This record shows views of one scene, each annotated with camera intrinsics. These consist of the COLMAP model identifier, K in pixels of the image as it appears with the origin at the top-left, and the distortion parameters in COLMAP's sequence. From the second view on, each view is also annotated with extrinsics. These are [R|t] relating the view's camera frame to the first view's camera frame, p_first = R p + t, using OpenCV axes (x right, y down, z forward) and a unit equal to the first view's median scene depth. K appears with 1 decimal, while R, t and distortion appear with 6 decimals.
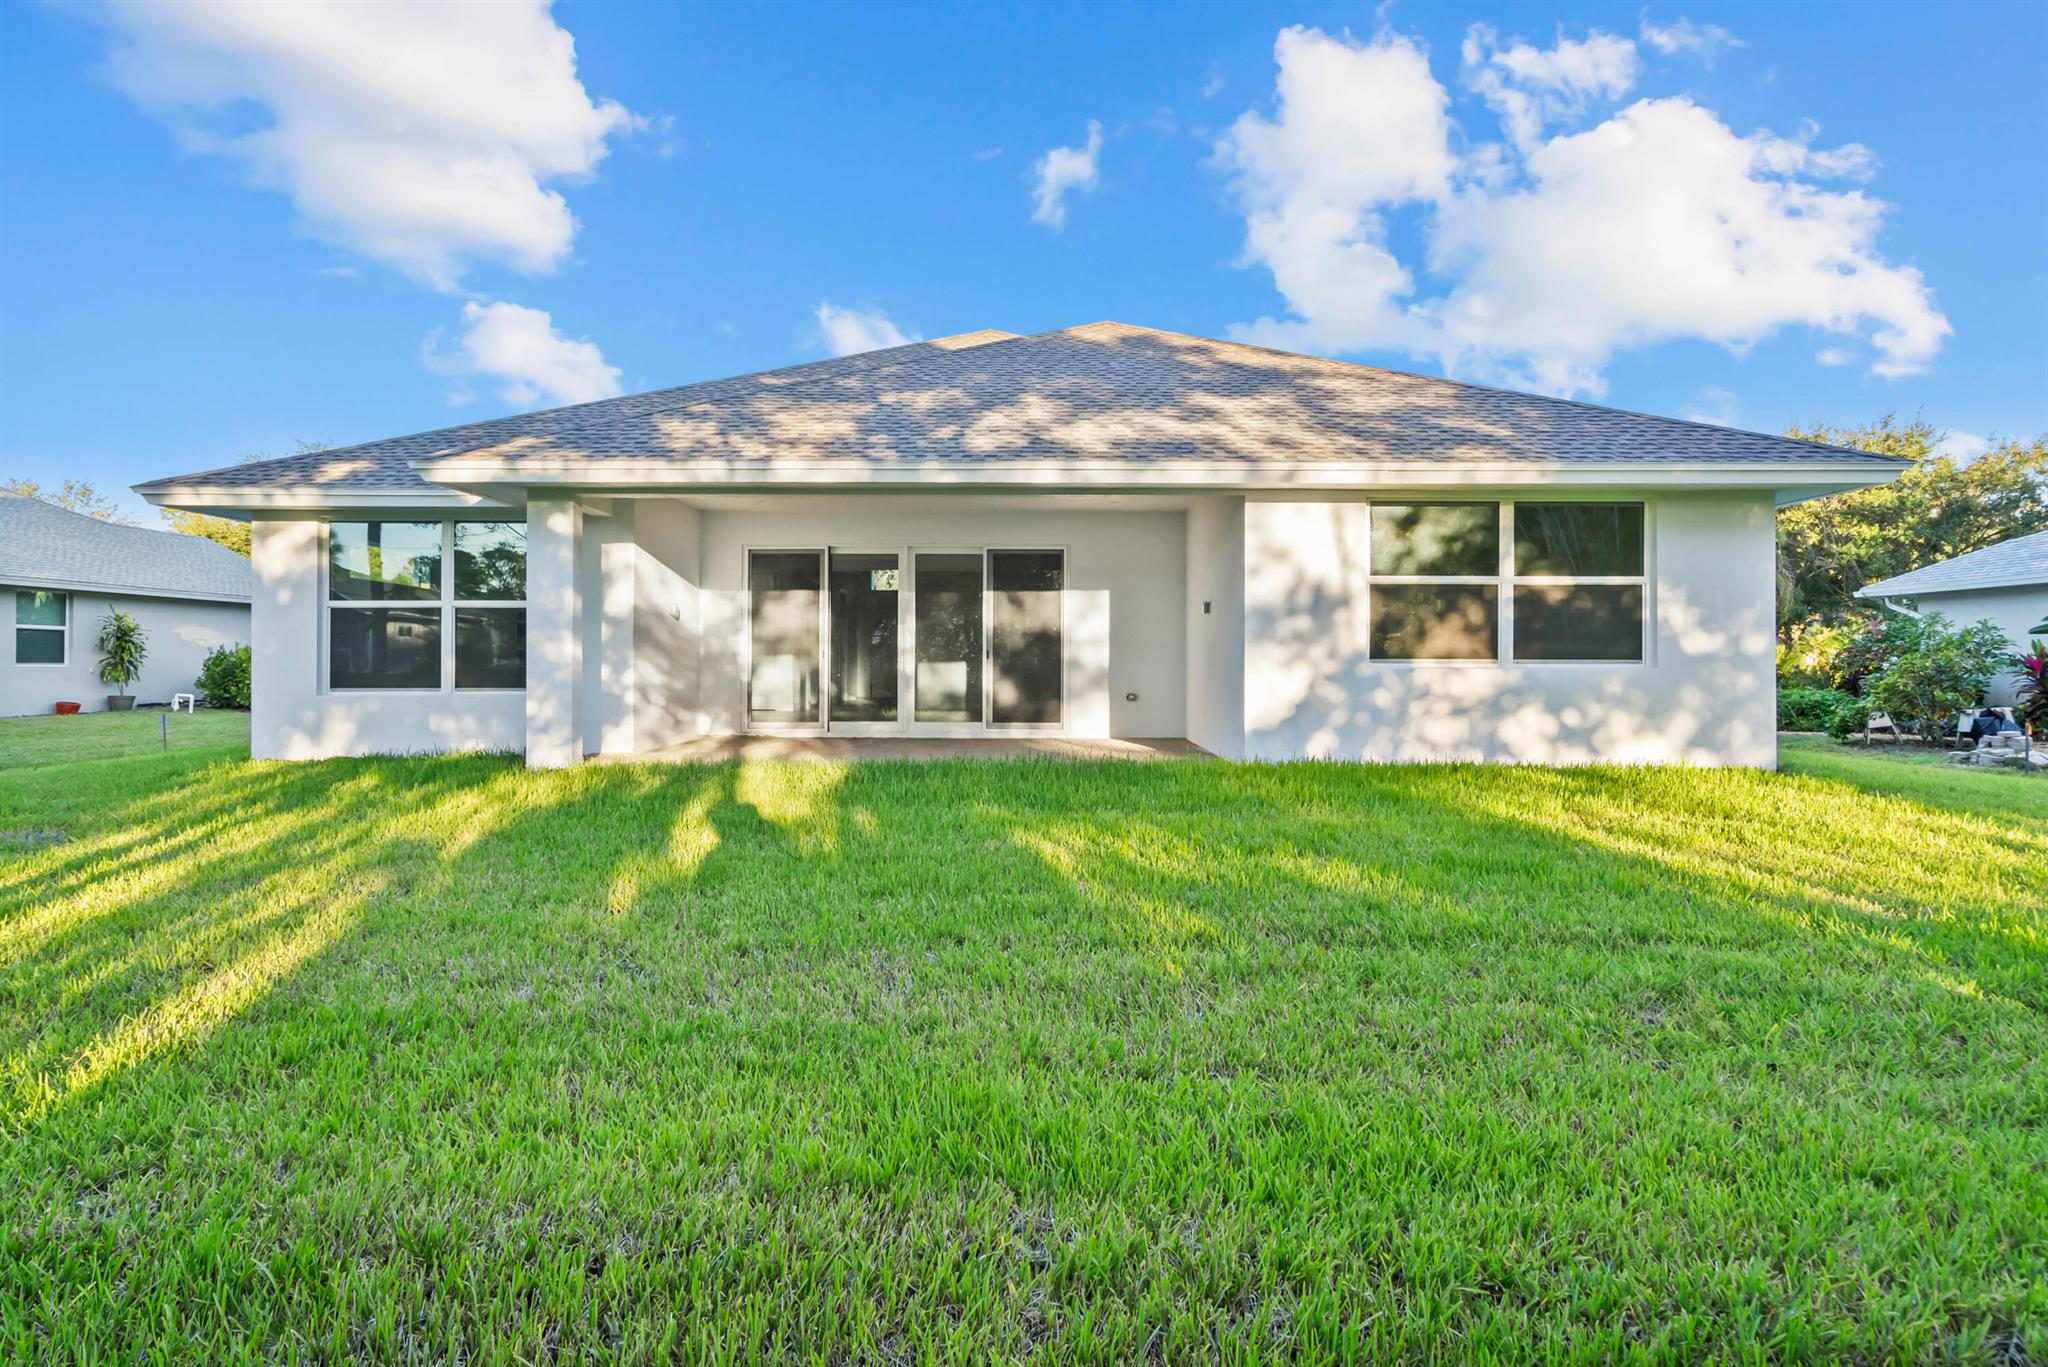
lens RADIAL K [[1116.7, 0, 1025.0], [0, 1116.7, 661.7], [0, 0, 1]] dist [0.027963, -0.000002]
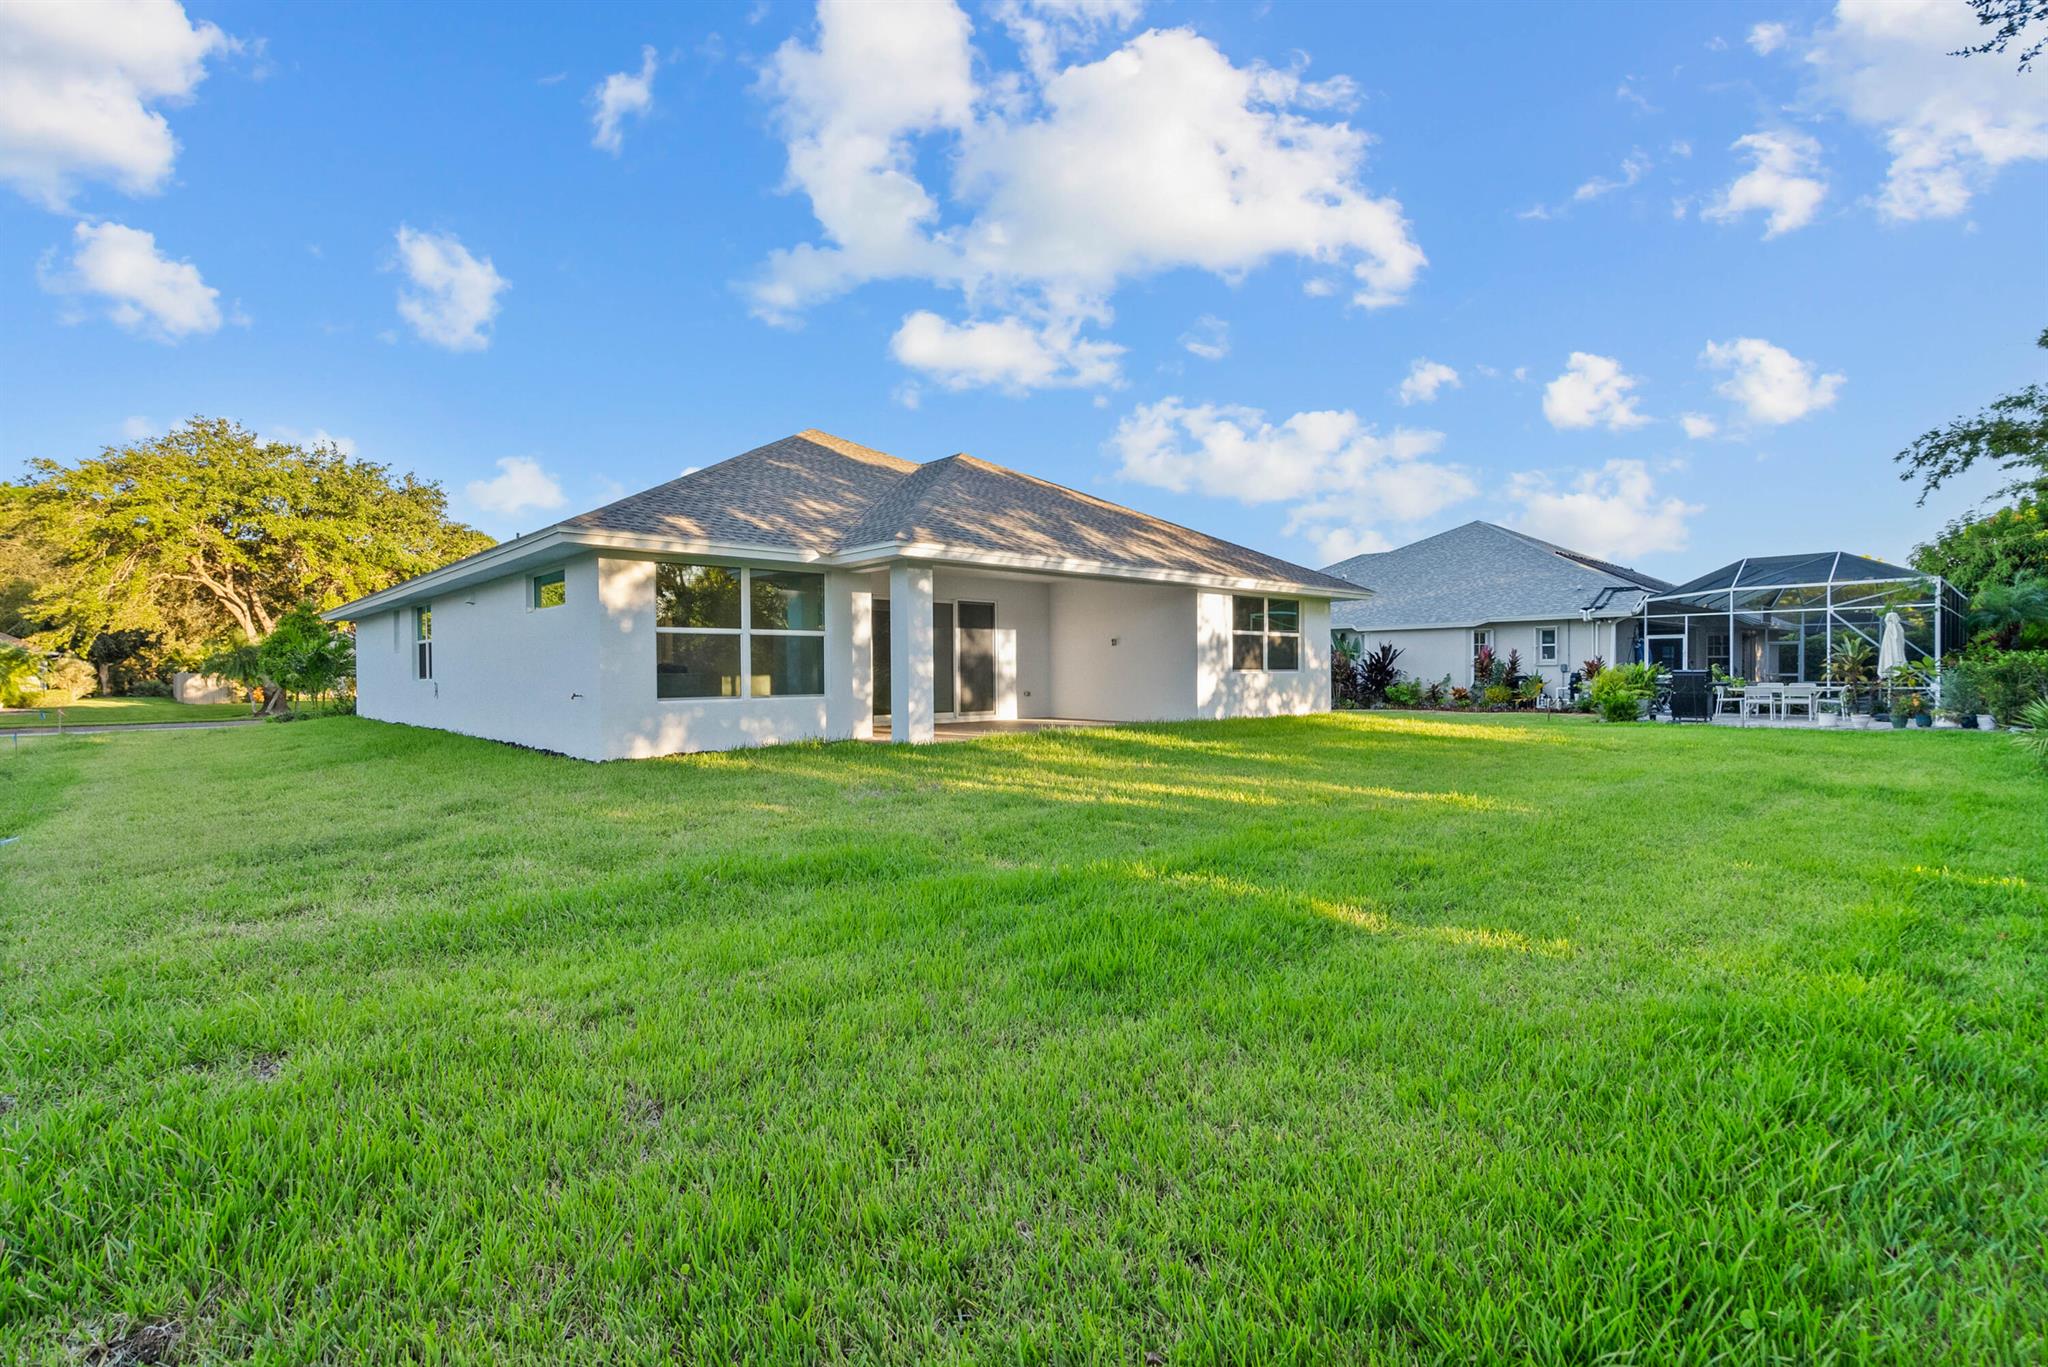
lens RADIAL K [[956.8, 0, 1024.0], [0, 956.8, 683.5], [0, 0, 1]] dist [-0.001814, -0.000457]
pose [[0.737089, -0.015157, 0.675626, -1.160189], [0.009433, 0.999882, 0.012141, -0.004196], [-0.675730, -0.002576, 0.737145, -0.041606]]
